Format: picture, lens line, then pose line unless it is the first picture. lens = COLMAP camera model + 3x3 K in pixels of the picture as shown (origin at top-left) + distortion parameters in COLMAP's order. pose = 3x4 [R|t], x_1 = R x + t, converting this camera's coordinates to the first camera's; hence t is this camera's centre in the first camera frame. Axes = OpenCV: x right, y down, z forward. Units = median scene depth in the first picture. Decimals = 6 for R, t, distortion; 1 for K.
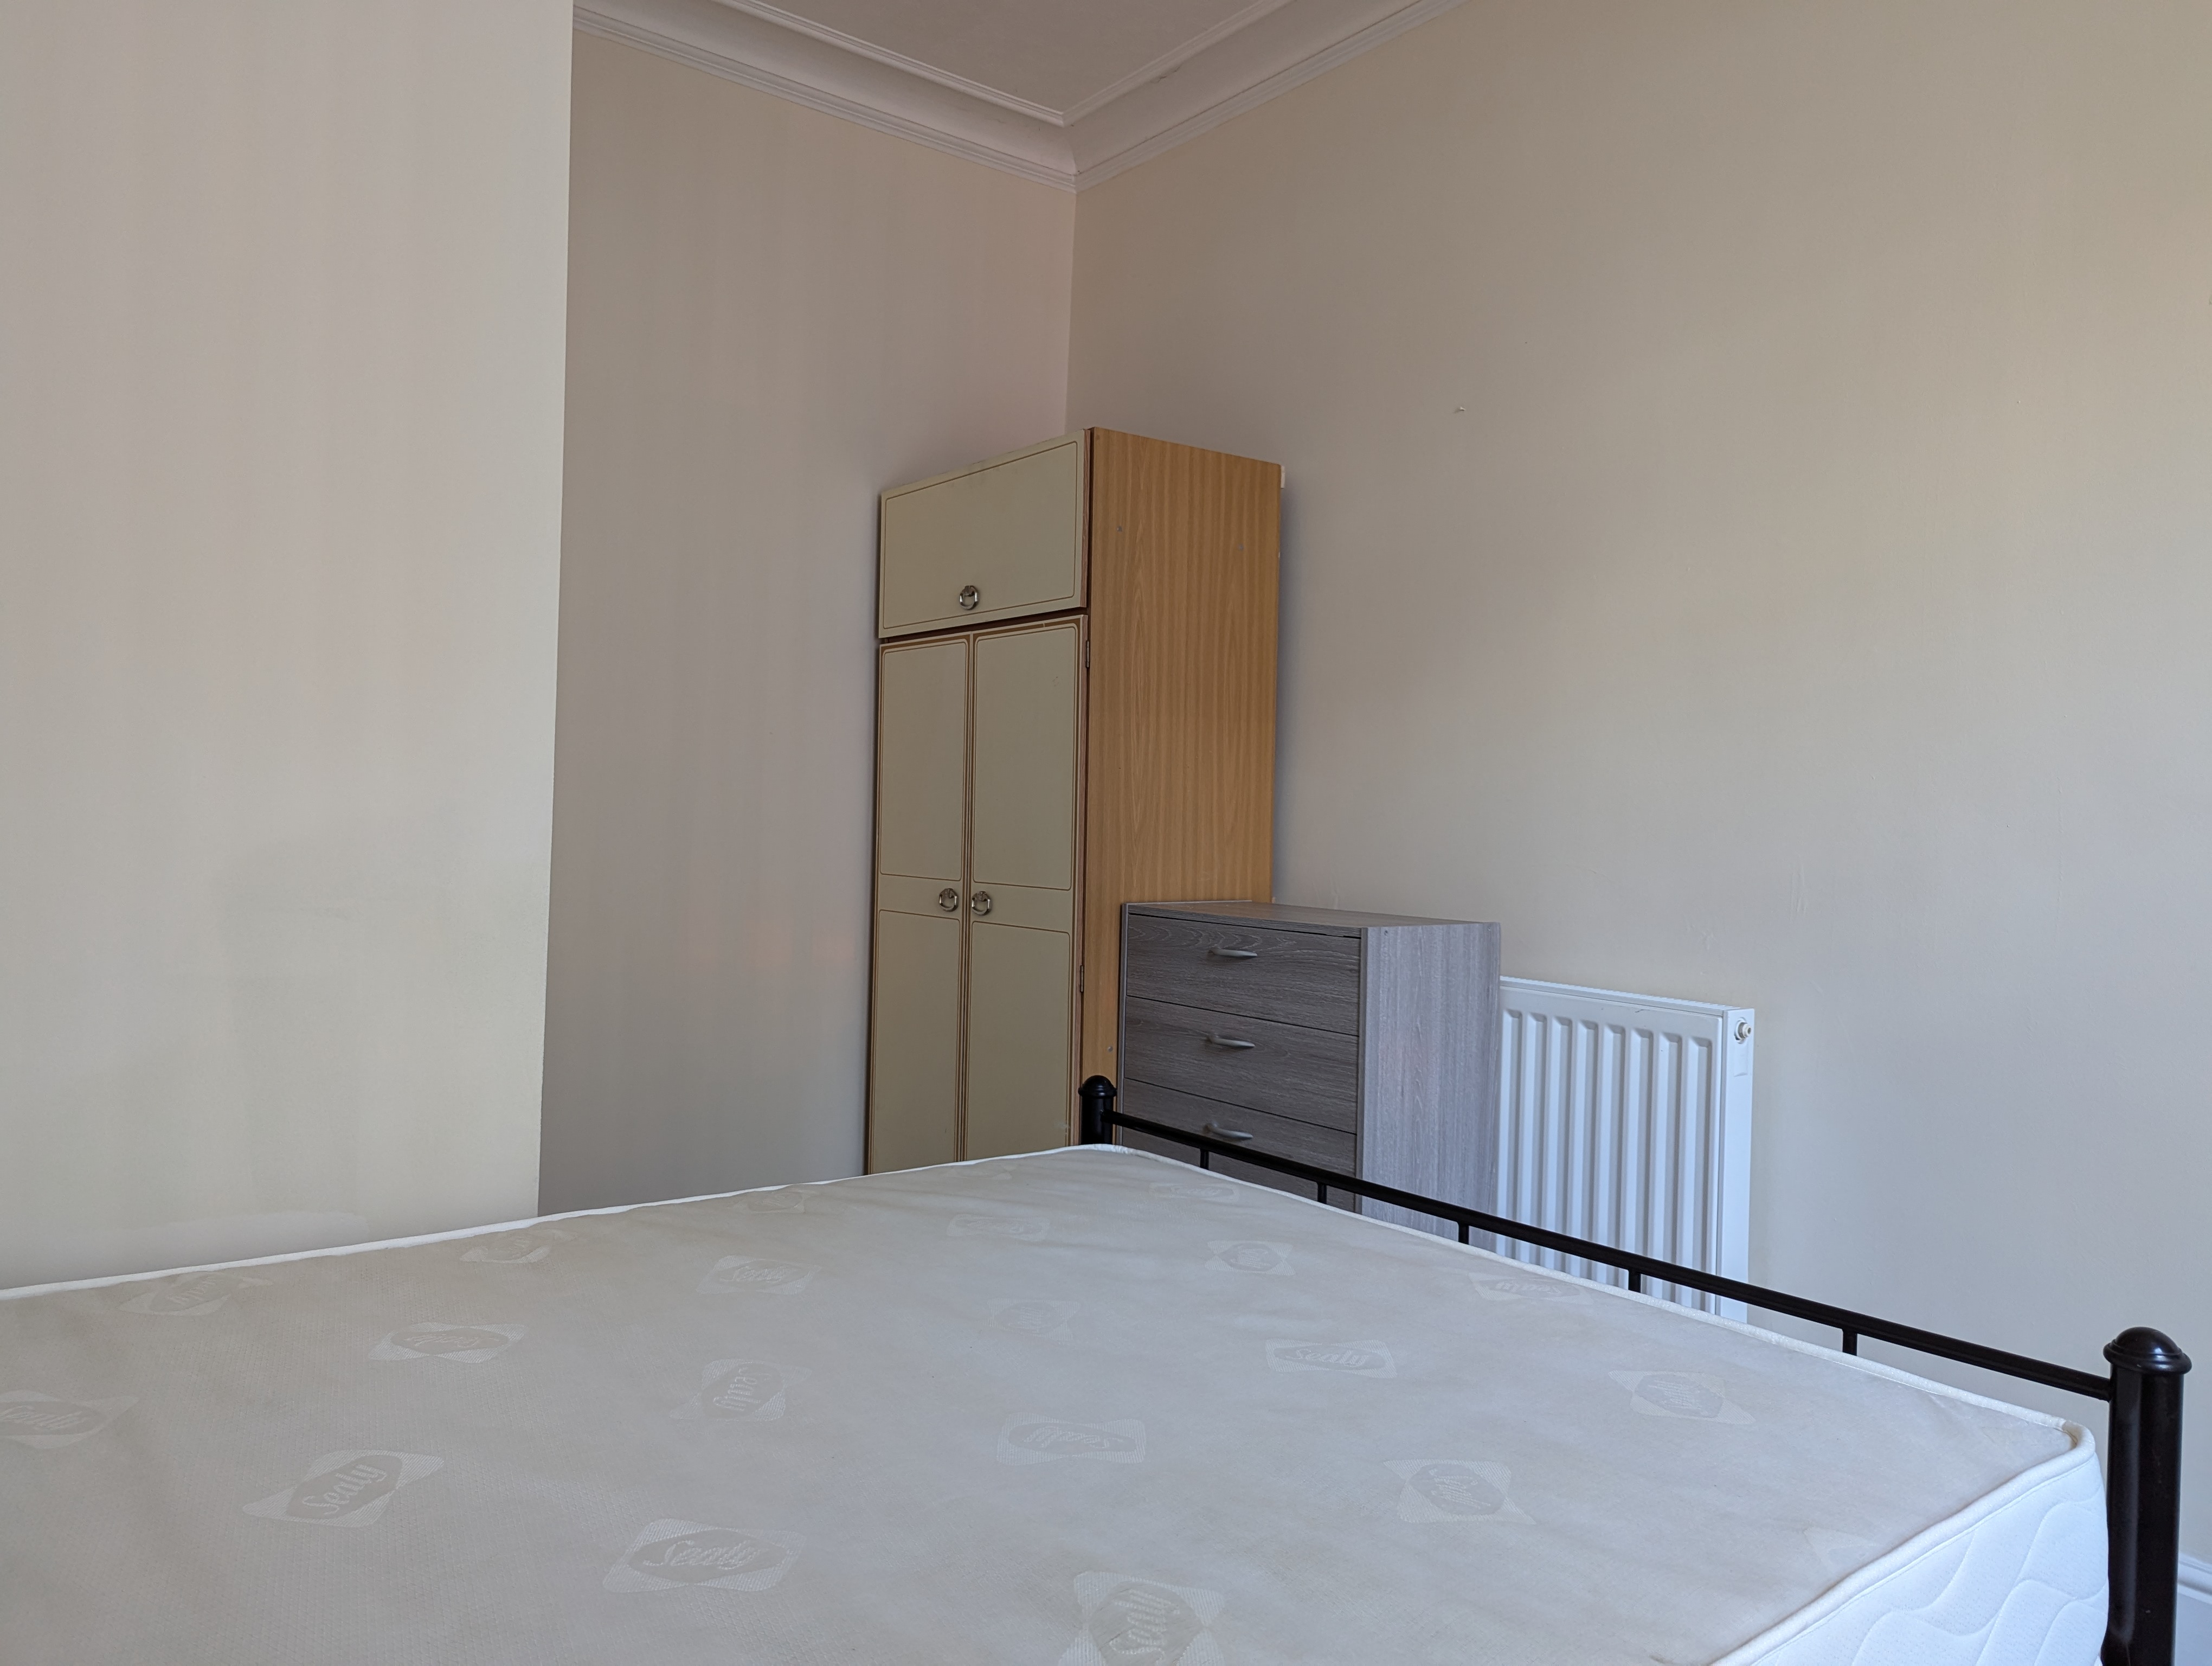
lens RADIAL K [[1573.5, 0, 1100.3], [0, 1573.5, 837.5], [0, 0, 1]] dist [0.042756, -0.009630]
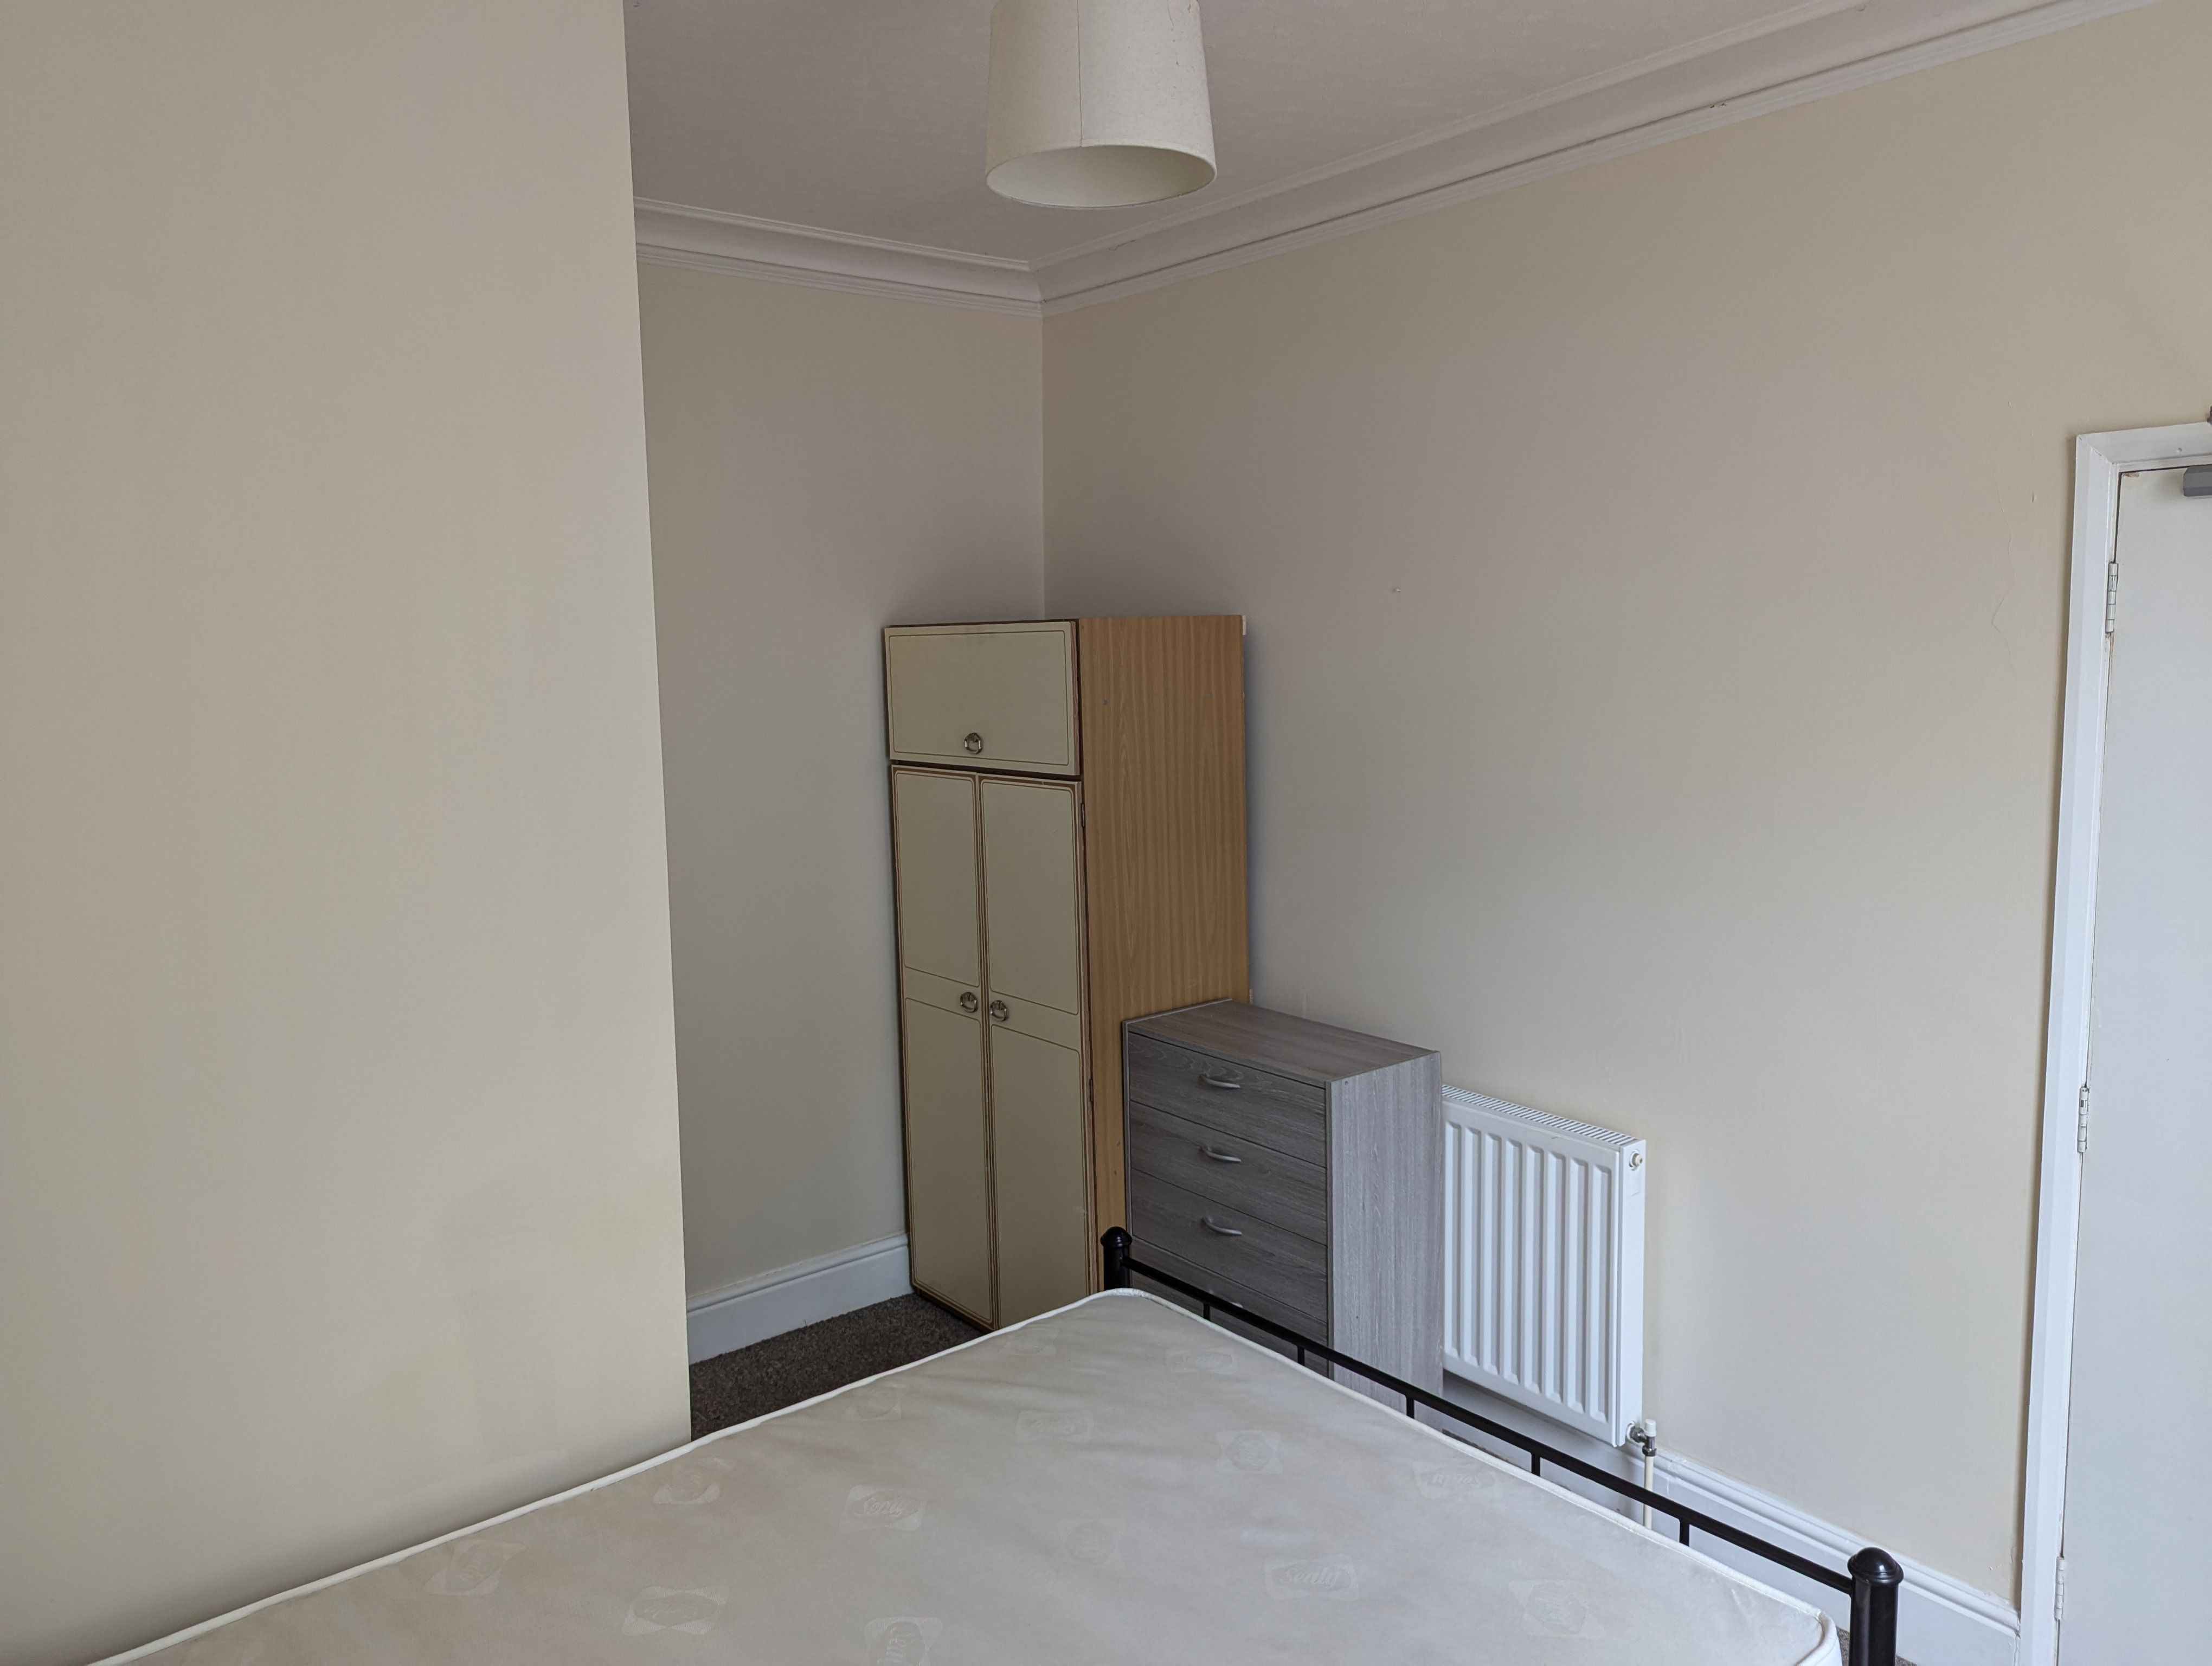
lens RADIAL K [[1571.1, 0, 1113.5], [0, 1571.1, 827.1], [0, 0, 1]] dist [0.055046, -0.038041]
pose [[0.998446, -0.050099, 0.024406, -0.015544], [0.047156, 0.992918, 0.109043, -0.256994], [-0.029696, -0.107722, 0.993737, -0.163118]]
